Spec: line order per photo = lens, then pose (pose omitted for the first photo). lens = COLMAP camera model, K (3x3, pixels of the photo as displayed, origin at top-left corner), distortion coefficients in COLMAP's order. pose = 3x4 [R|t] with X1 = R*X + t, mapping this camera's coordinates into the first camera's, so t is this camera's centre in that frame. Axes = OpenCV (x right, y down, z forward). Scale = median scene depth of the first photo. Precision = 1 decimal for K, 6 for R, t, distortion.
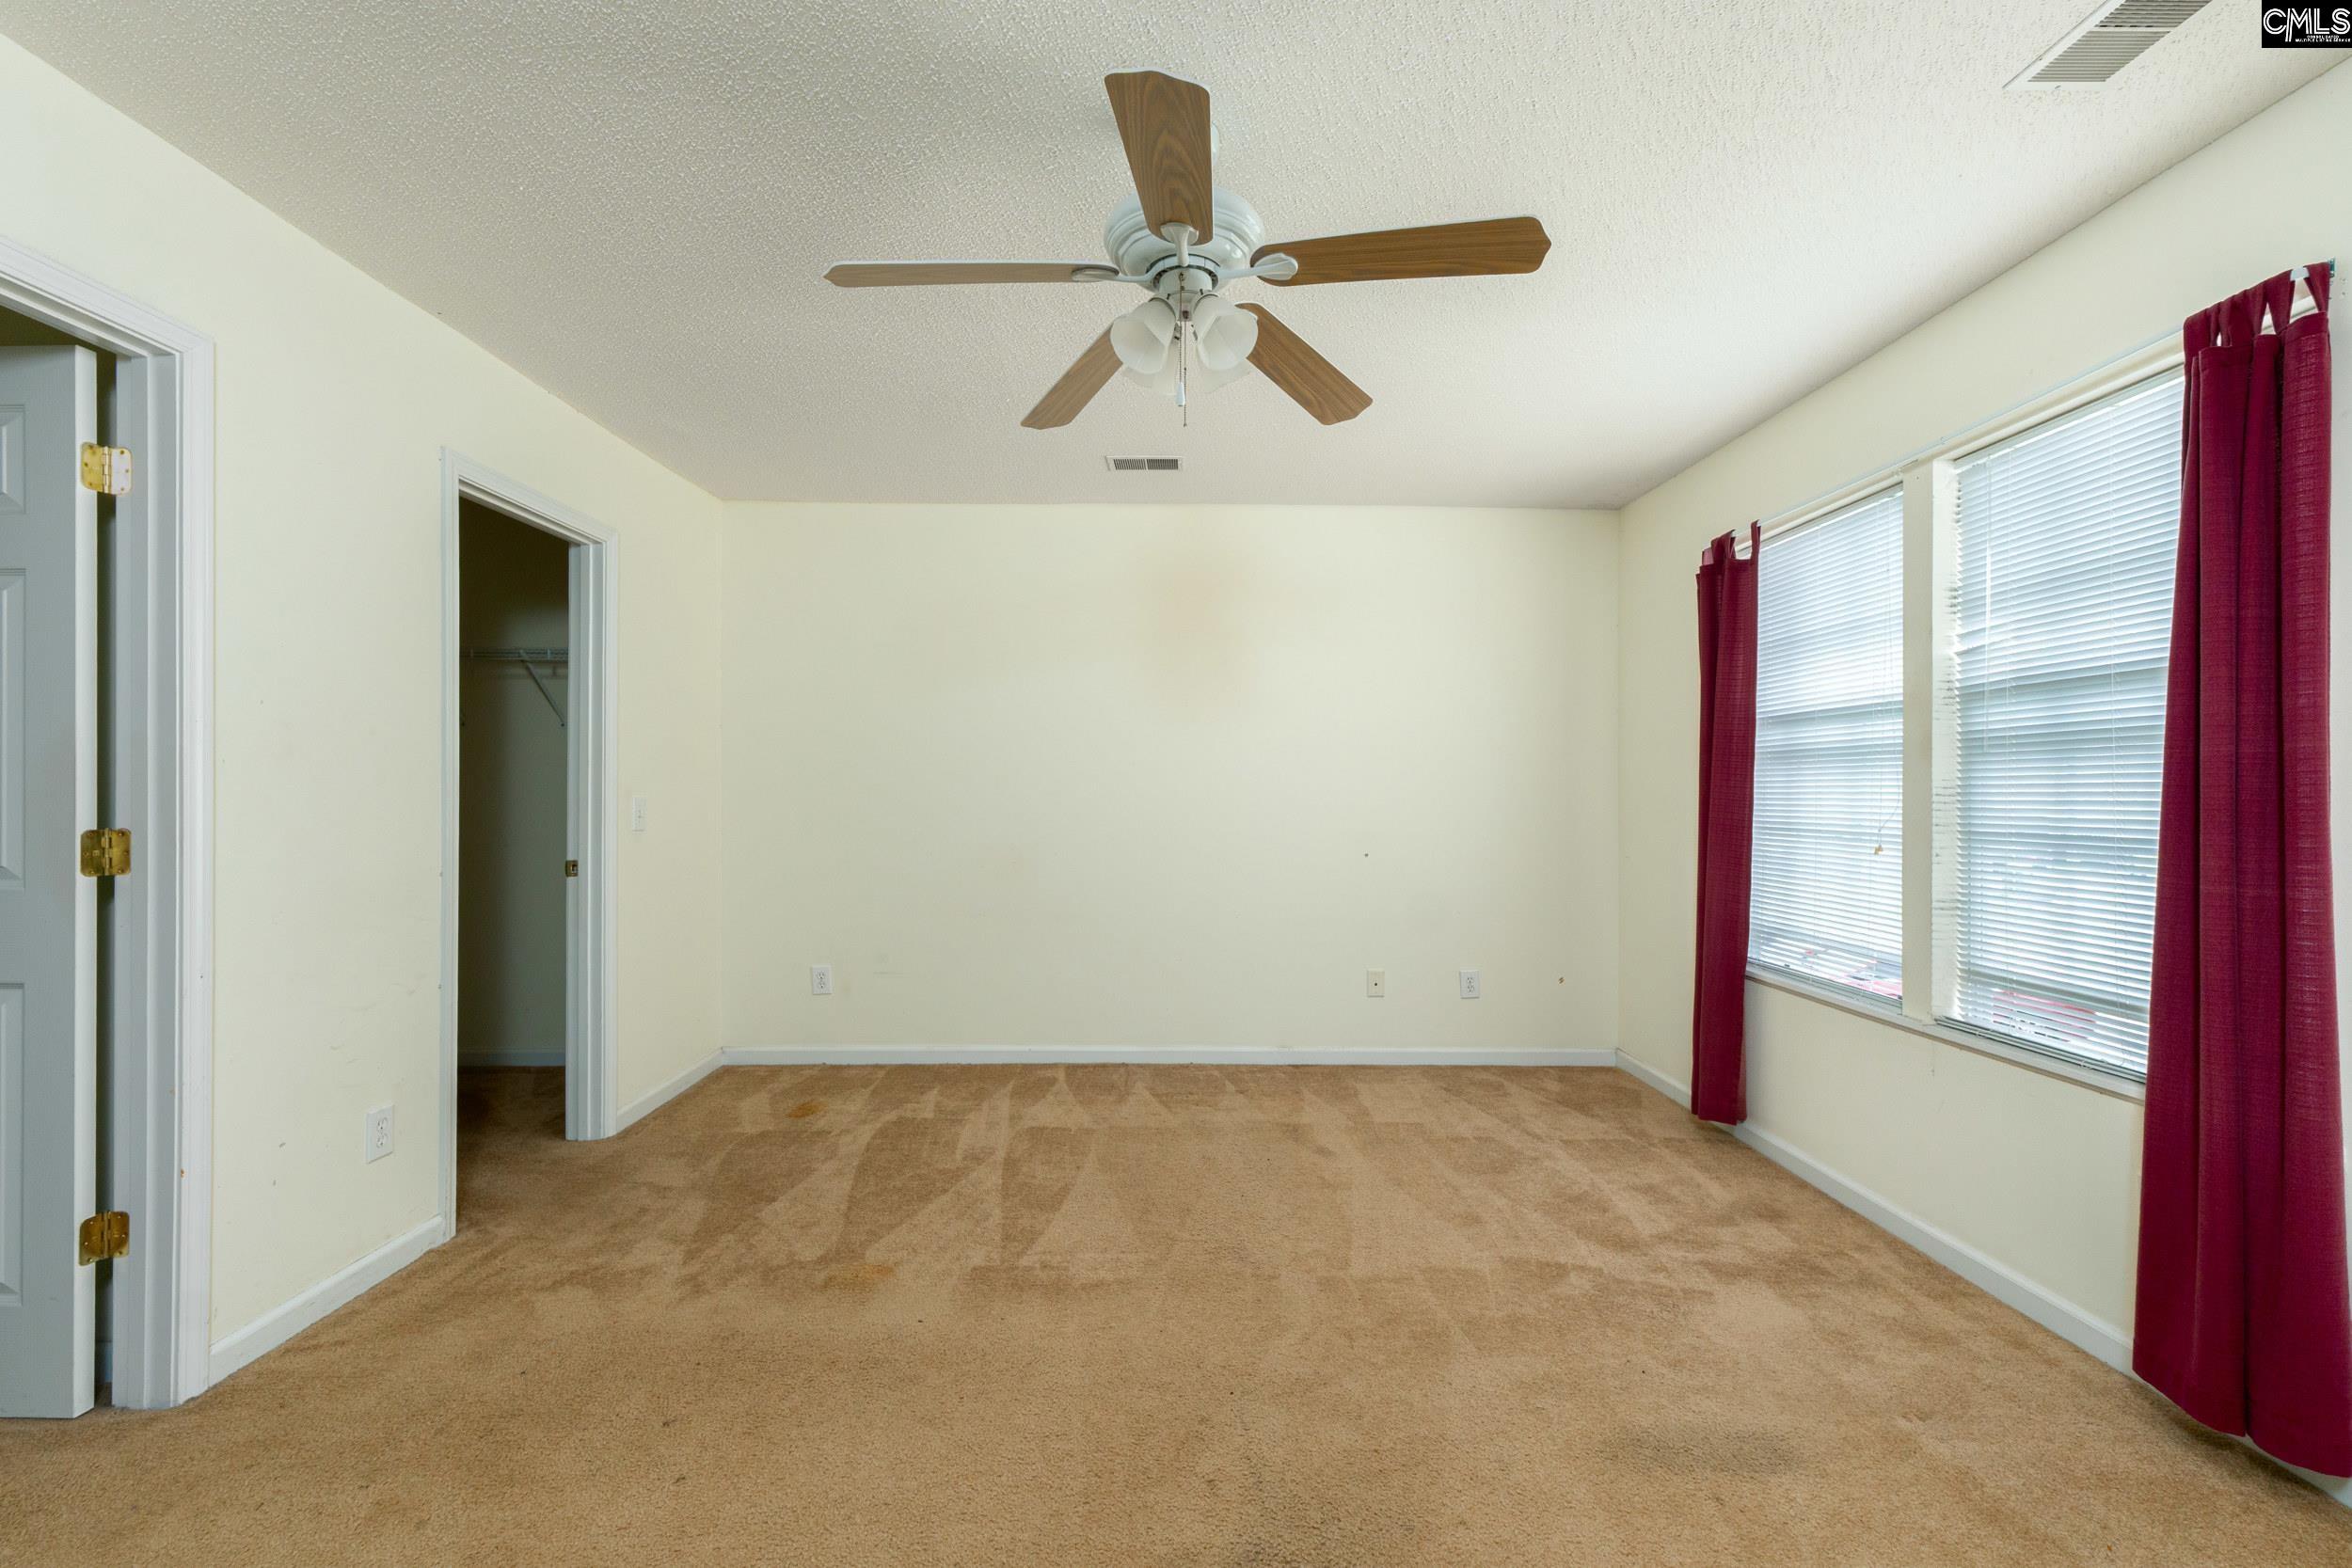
lens RADIAL K [[993.9, 0, 1171.9], [0, 993.9, 794.5], [0, 0, 1]] dist [0.002733, -0.000014]
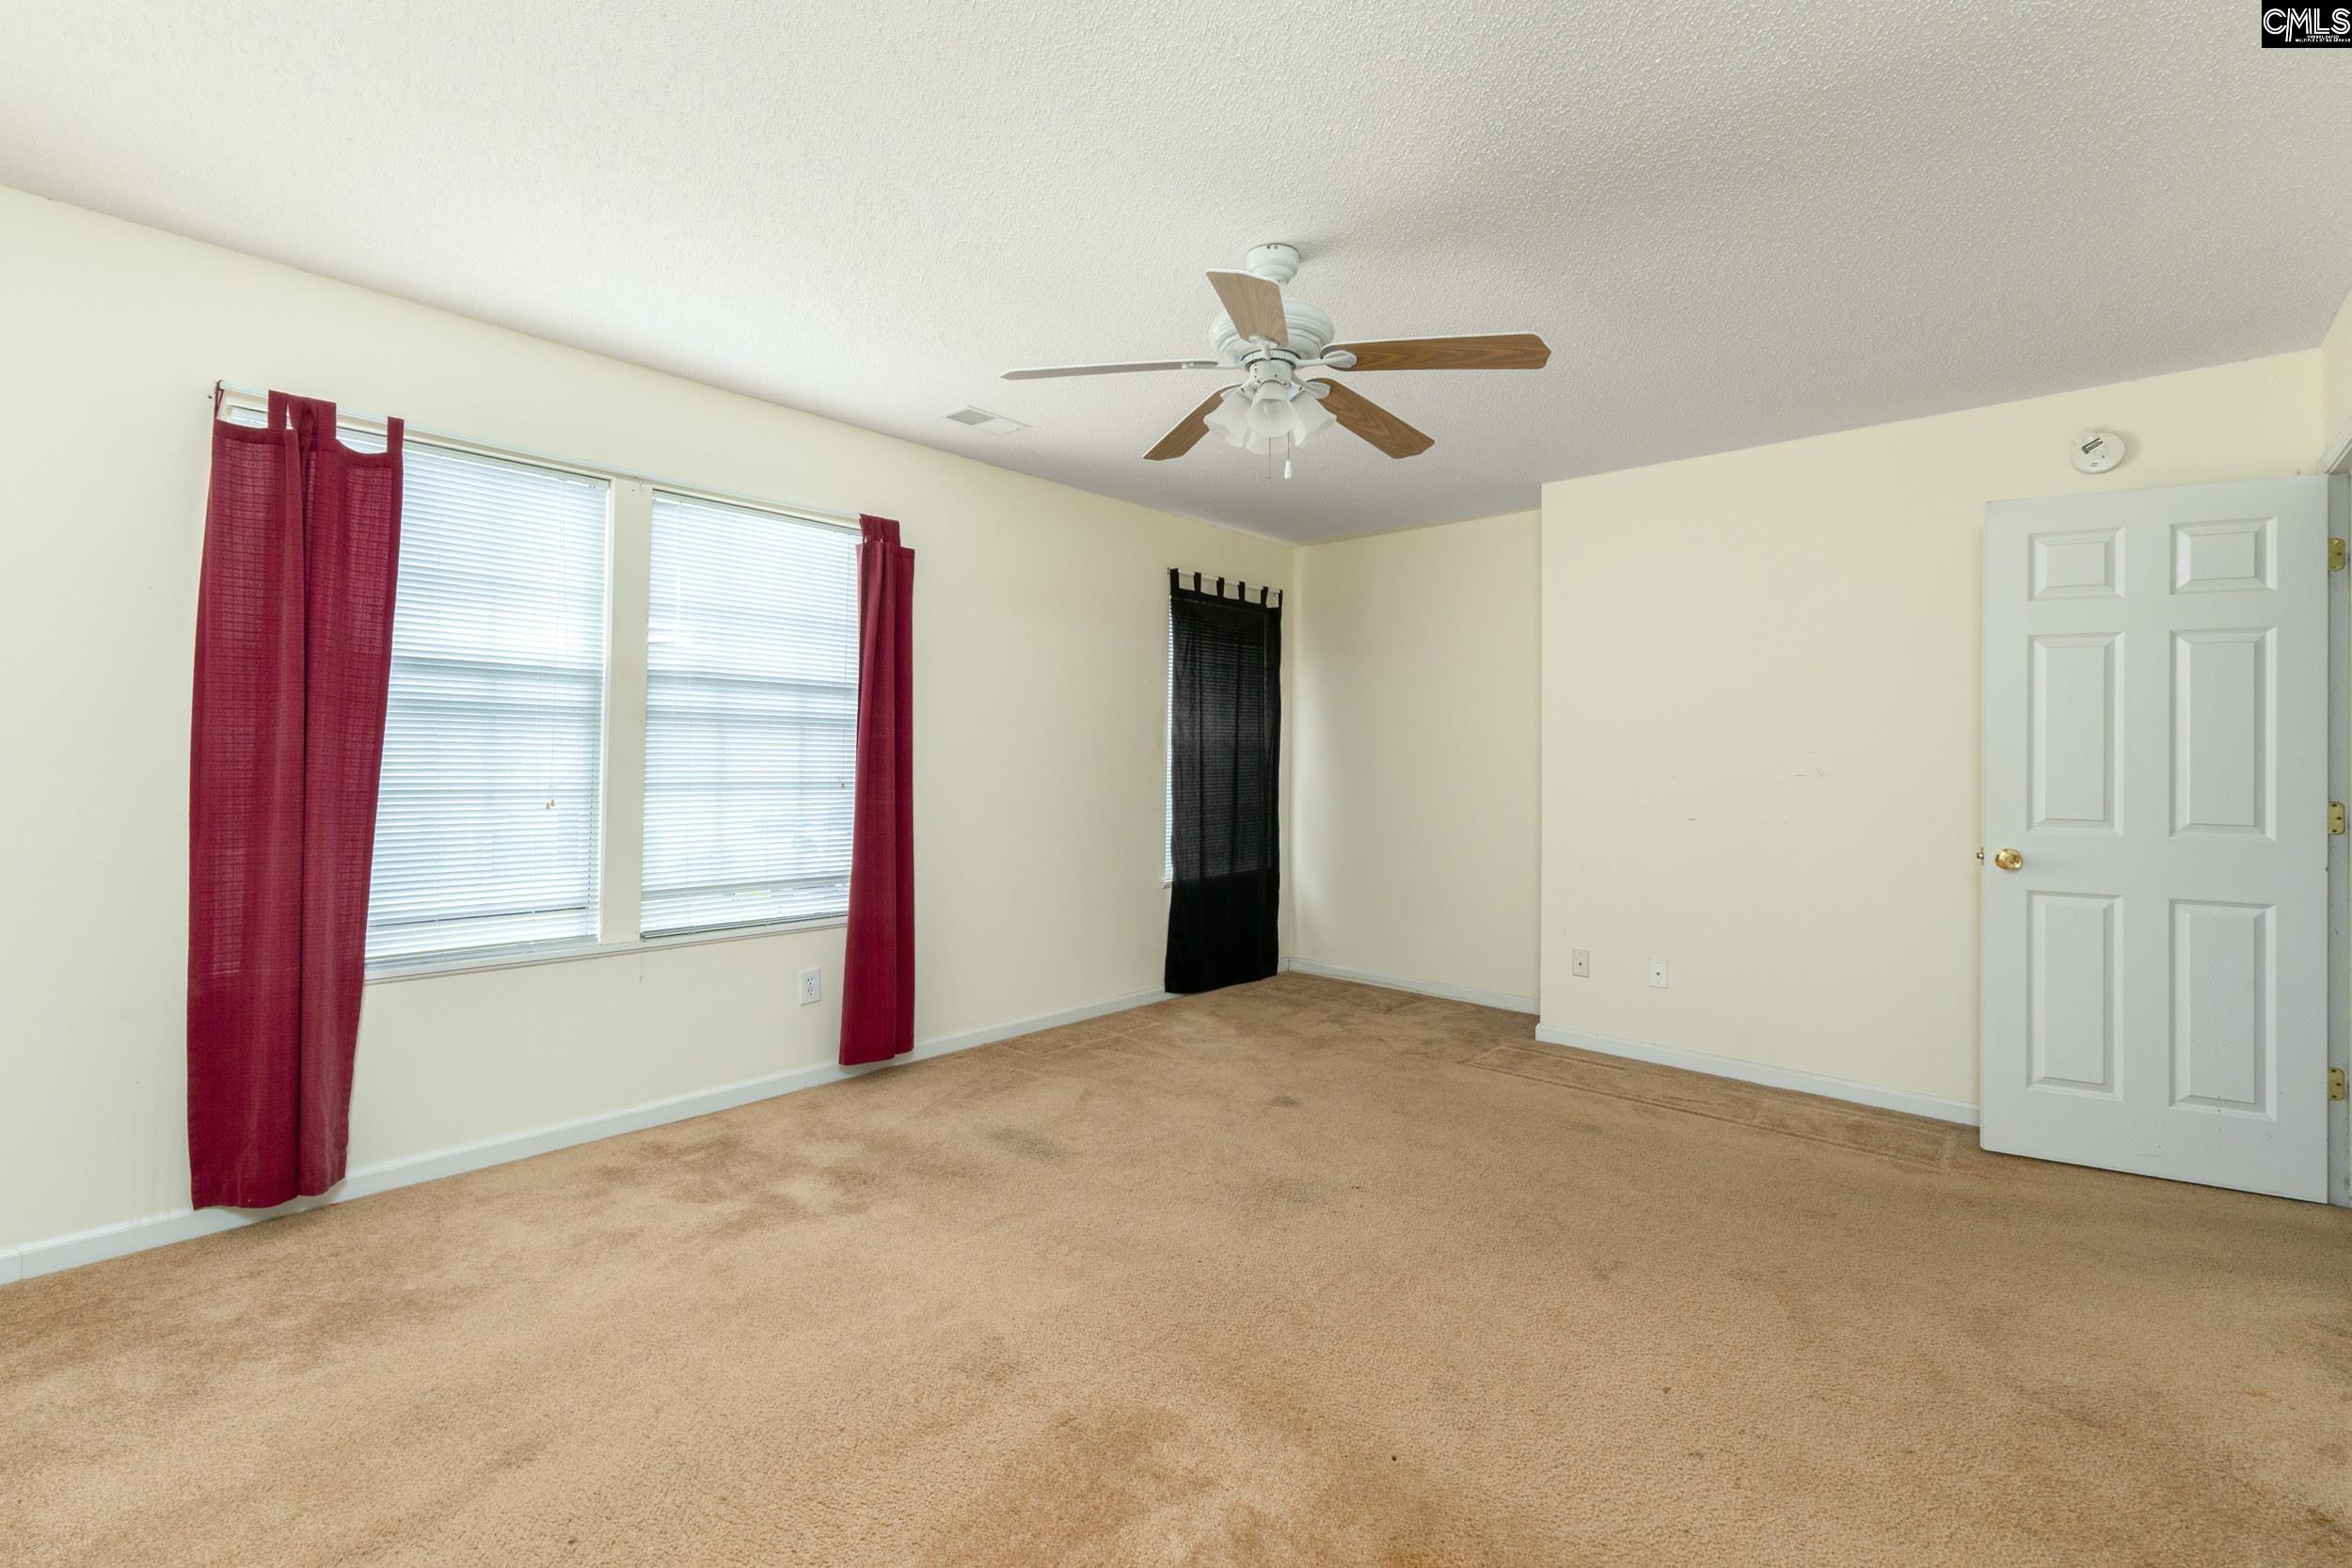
lens RADIAL K [[993.9, 0, 1174.0], [0, 993.9, 762.2], [0, 0, 1]] dist [0.002733, -0.000014]
pose [[-0.747959, 0.004999, 0.663726, -0.498118], [0.002113, 0.999985, -0.005151, 0.016240], [-0.663742, -0.002450, -0.747958, 1.370784]]
